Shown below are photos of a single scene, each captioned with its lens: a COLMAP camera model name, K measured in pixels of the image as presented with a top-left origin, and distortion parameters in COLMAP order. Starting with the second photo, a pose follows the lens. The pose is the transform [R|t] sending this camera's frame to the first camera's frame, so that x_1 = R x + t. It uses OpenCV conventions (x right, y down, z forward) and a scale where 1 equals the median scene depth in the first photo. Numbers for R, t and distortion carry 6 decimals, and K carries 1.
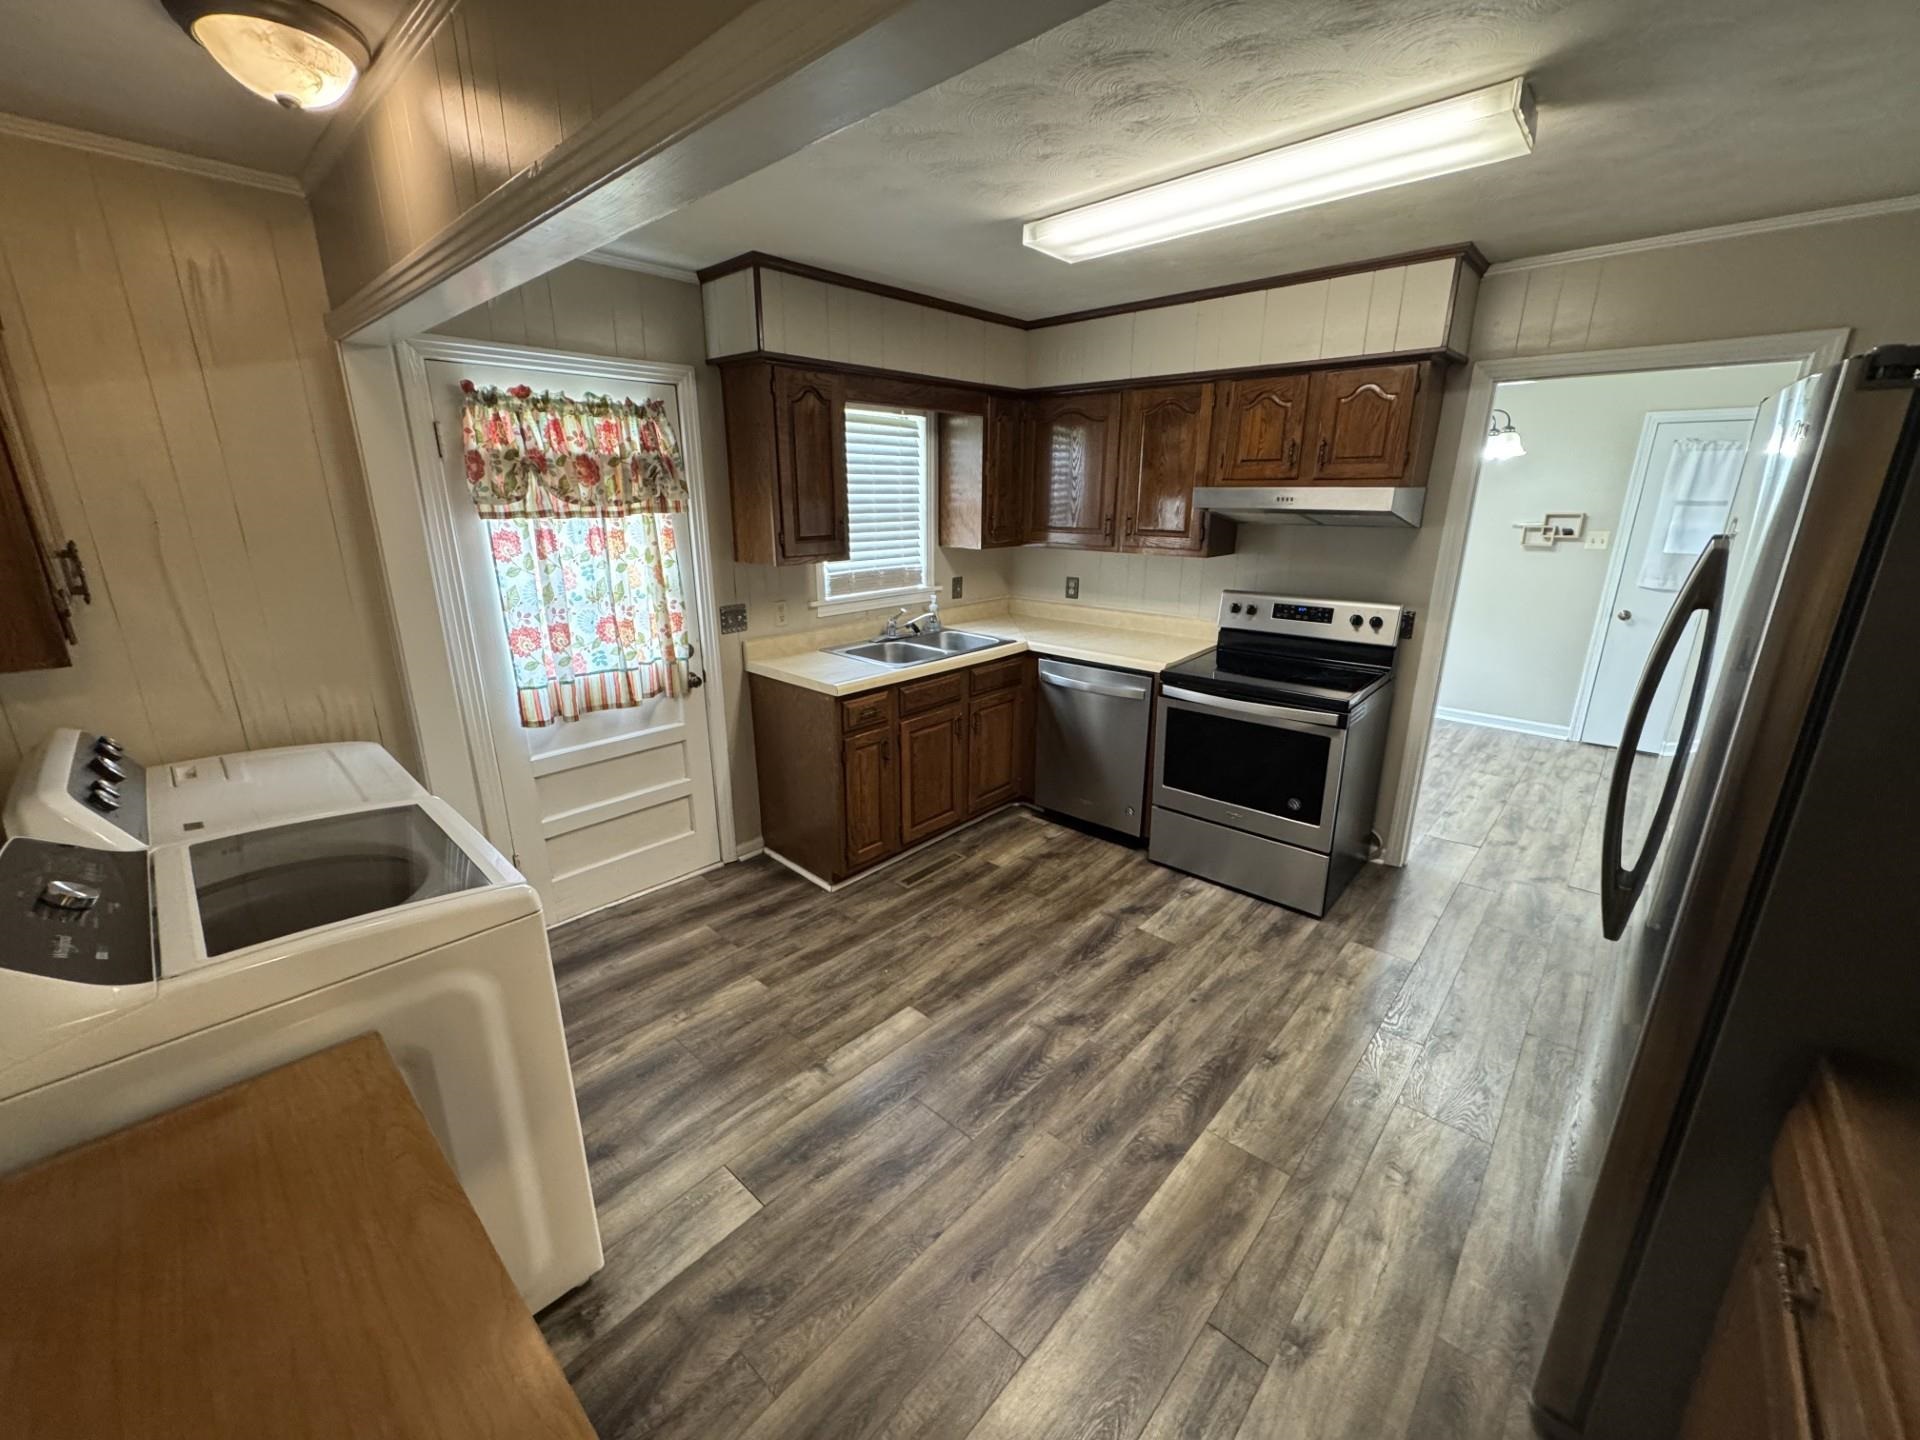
lens RADIAL K [[765.5, 0, 955.7], [0, 765.5, 720.6], [0, 0, 1]] dist [-0.000988, -0.000093]
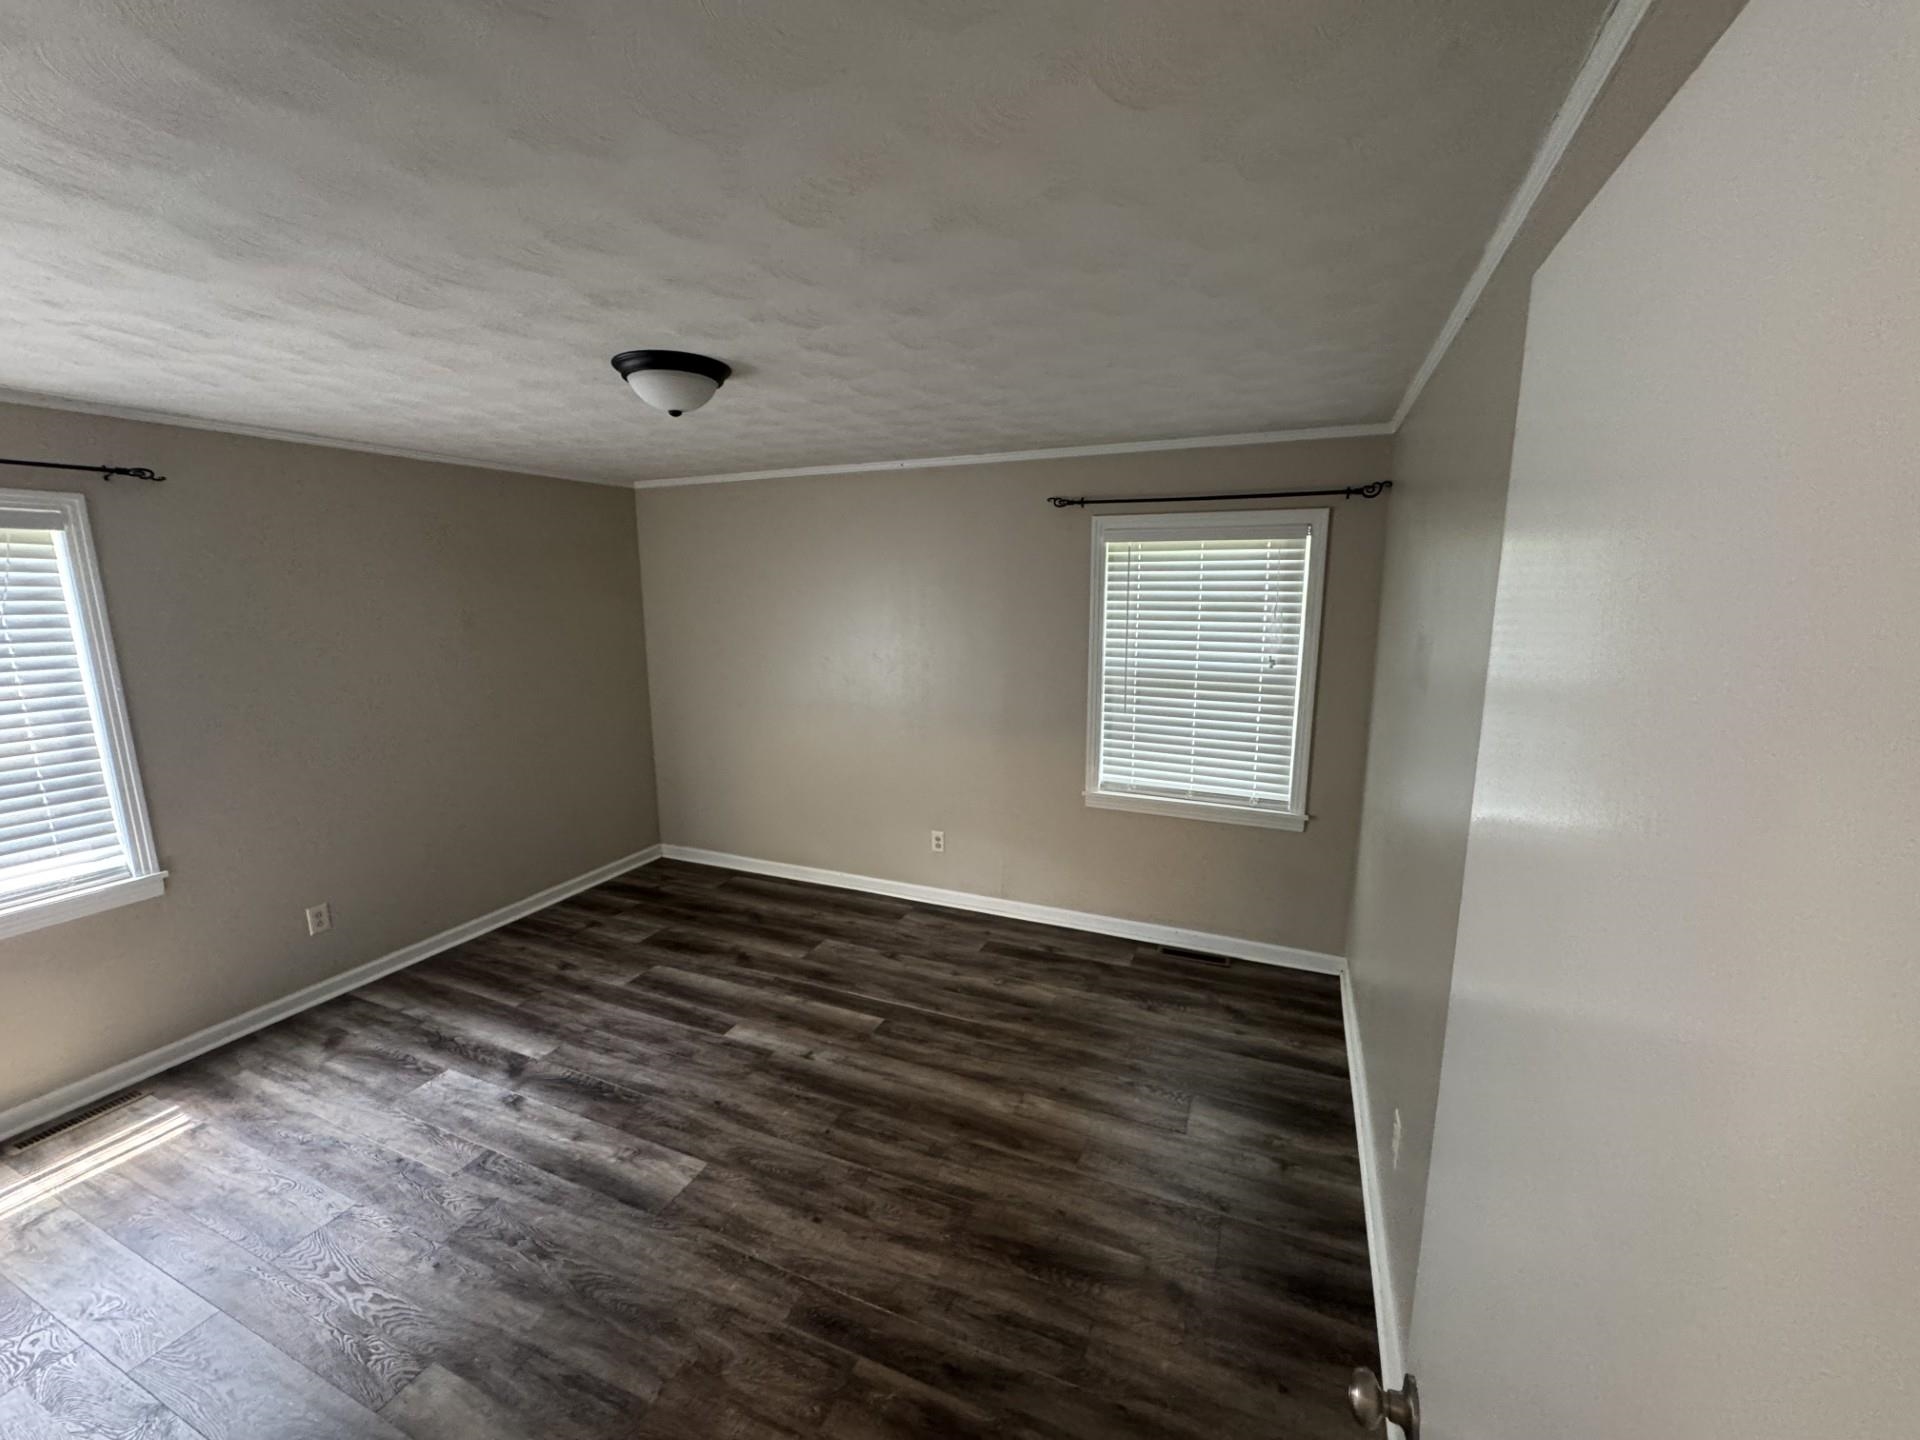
lens RADIAL K [[765.5, 0, 955.7], [0, 765.5, 720.6], [0, 0, 1]] dist [-0.000988, -0.000093]
pose [[0.340633, 0.158542, -0.926733, 1.012768], [-0.258653, 0.963449, 0.069751, -0.342791], [0.903918, 0.215943, 0.369189, 0.839567]]
